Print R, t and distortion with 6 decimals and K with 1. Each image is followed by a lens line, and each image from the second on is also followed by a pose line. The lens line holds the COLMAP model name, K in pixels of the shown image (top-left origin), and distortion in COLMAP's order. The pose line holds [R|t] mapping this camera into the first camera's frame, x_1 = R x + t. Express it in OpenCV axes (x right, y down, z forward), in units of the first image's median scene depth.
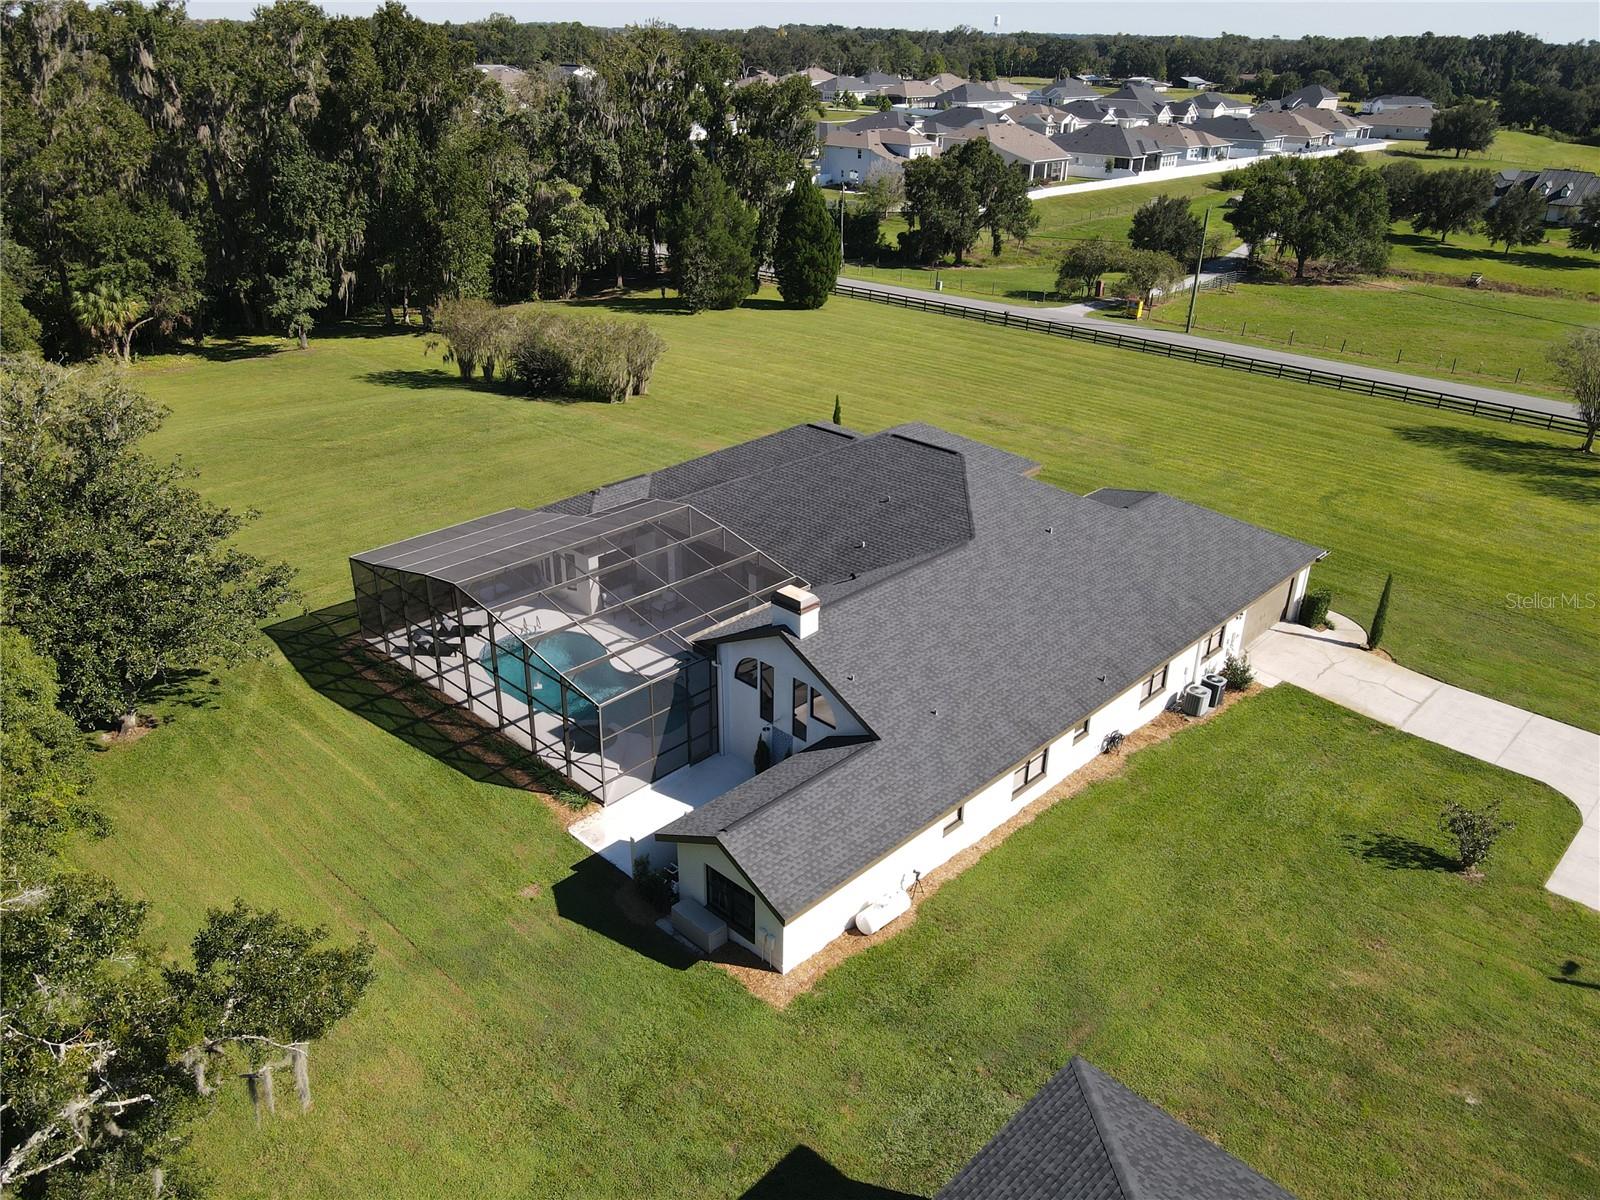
lens RADIAL K [[1177.6, 0, 796.0], [0, 1177.6, 600.6], [0, 0, 1]] dist [-0.006764, 0.028804]
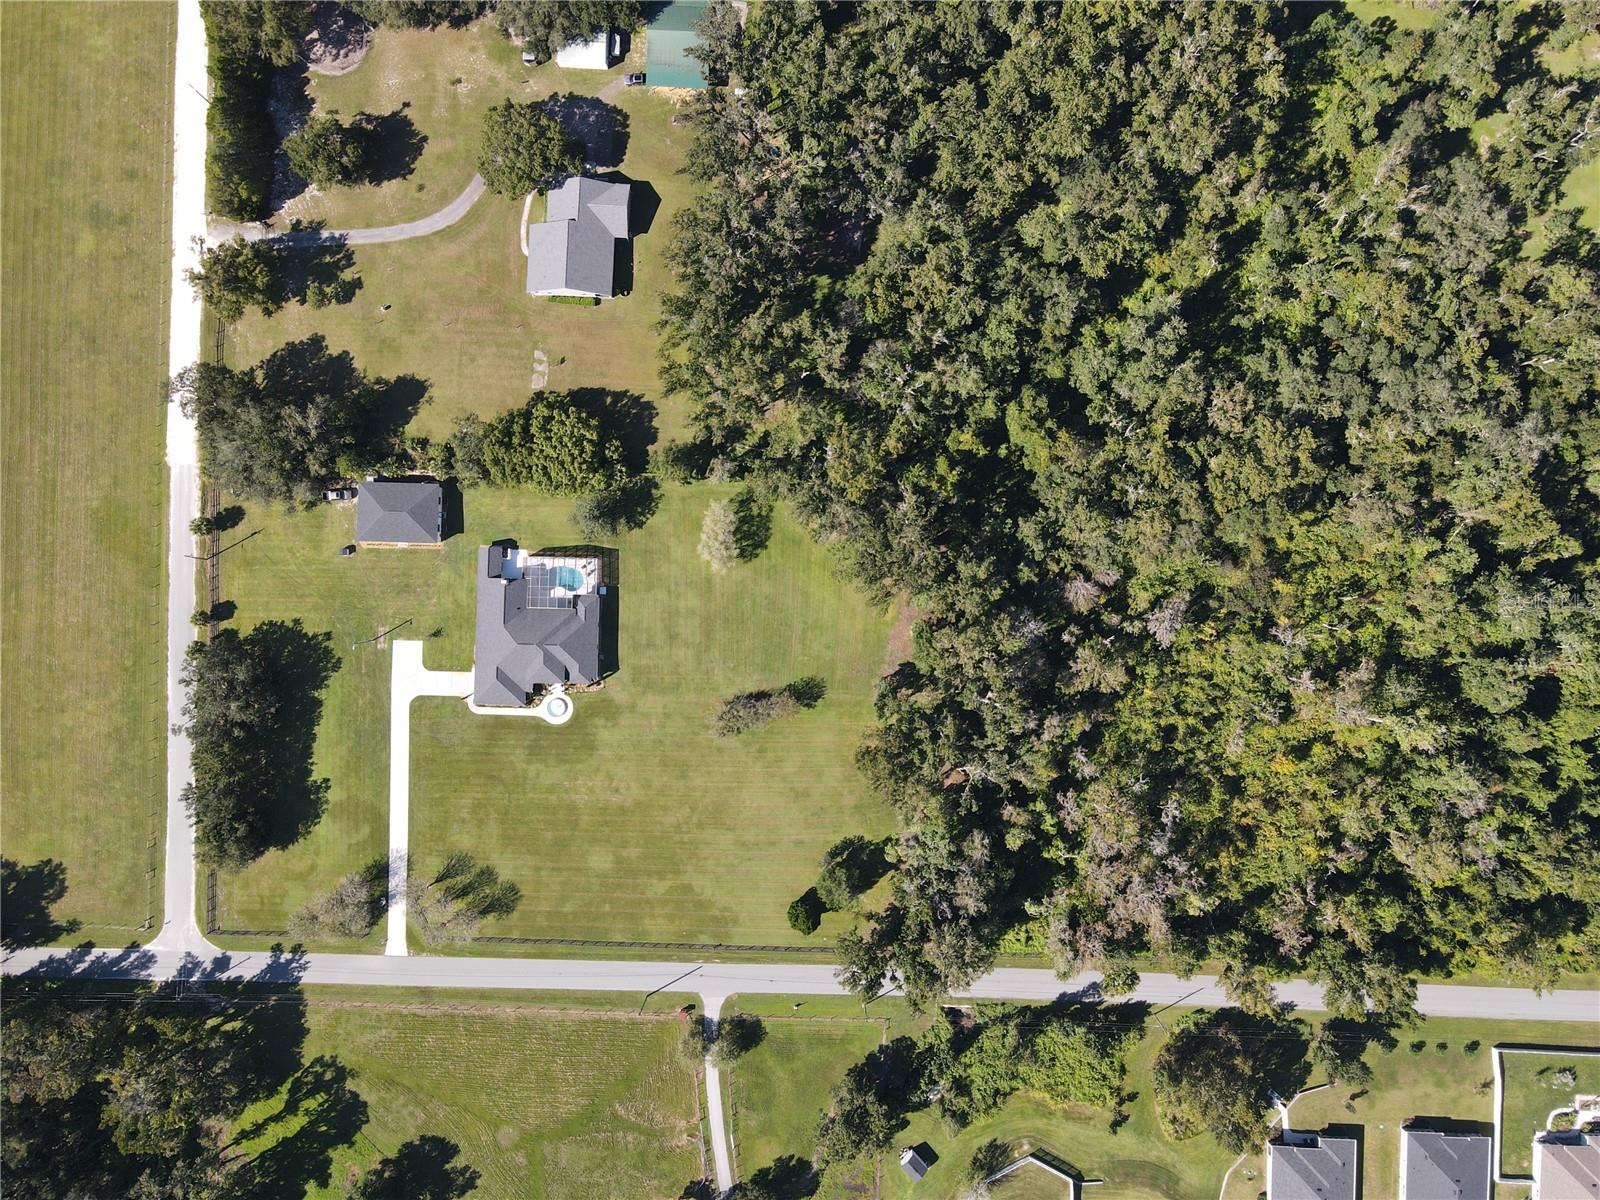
lens RADIAL K [[1169.1, 0, 790.1], [0, 1169.1, 605.6], [0, 0, 1]] dist [0.000563, 0.039168]
pose [[-0.737968, 0.674772, -0.009295, -0.447617], [-0.285233, -0.299404, 0.910494, -2.797189], [0.611593, 0.674567, 0.413418, -0.290799]]
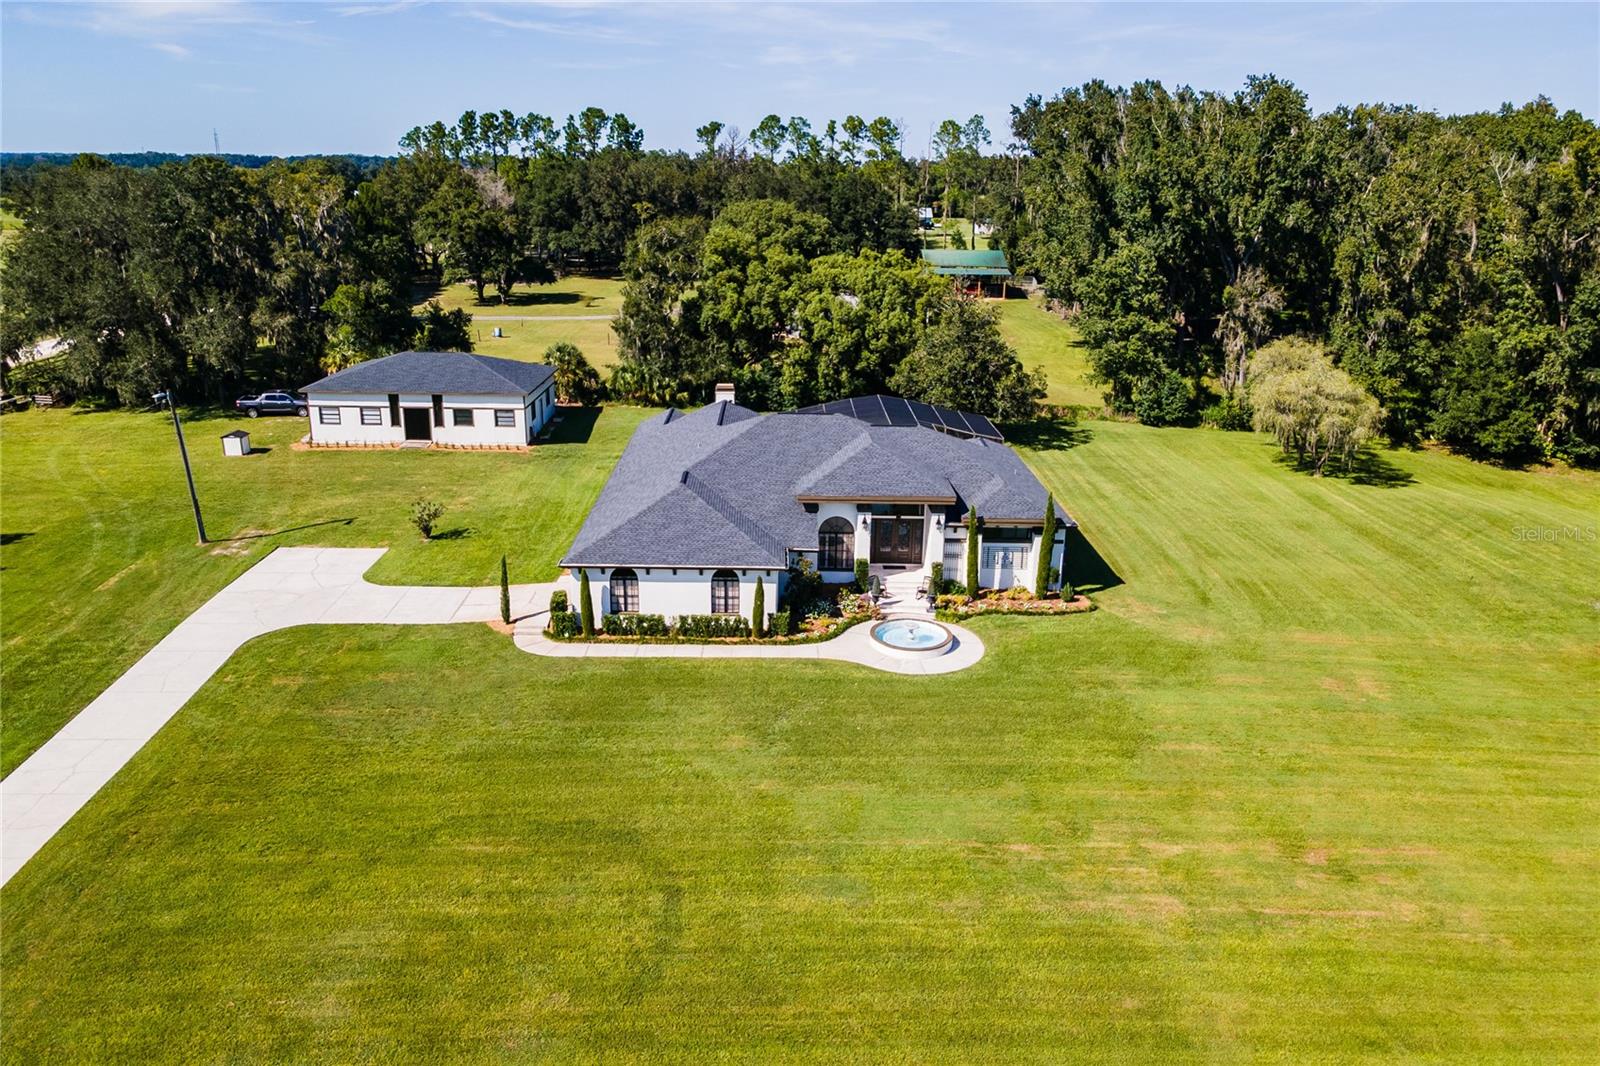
lens RADIAL K [[1172.7, 0, 793.2], [0, 1172.7, 527.6], [0, 0, 1]] dist [0.038747, -0.007346]
pose [[-0.709536, 0.177097, -0.682053, 0.614738], [-0.329405, 0.772284, 0.543203, -0.439199], [0.622938, 0.610094, -0.489627, 0.974386]]
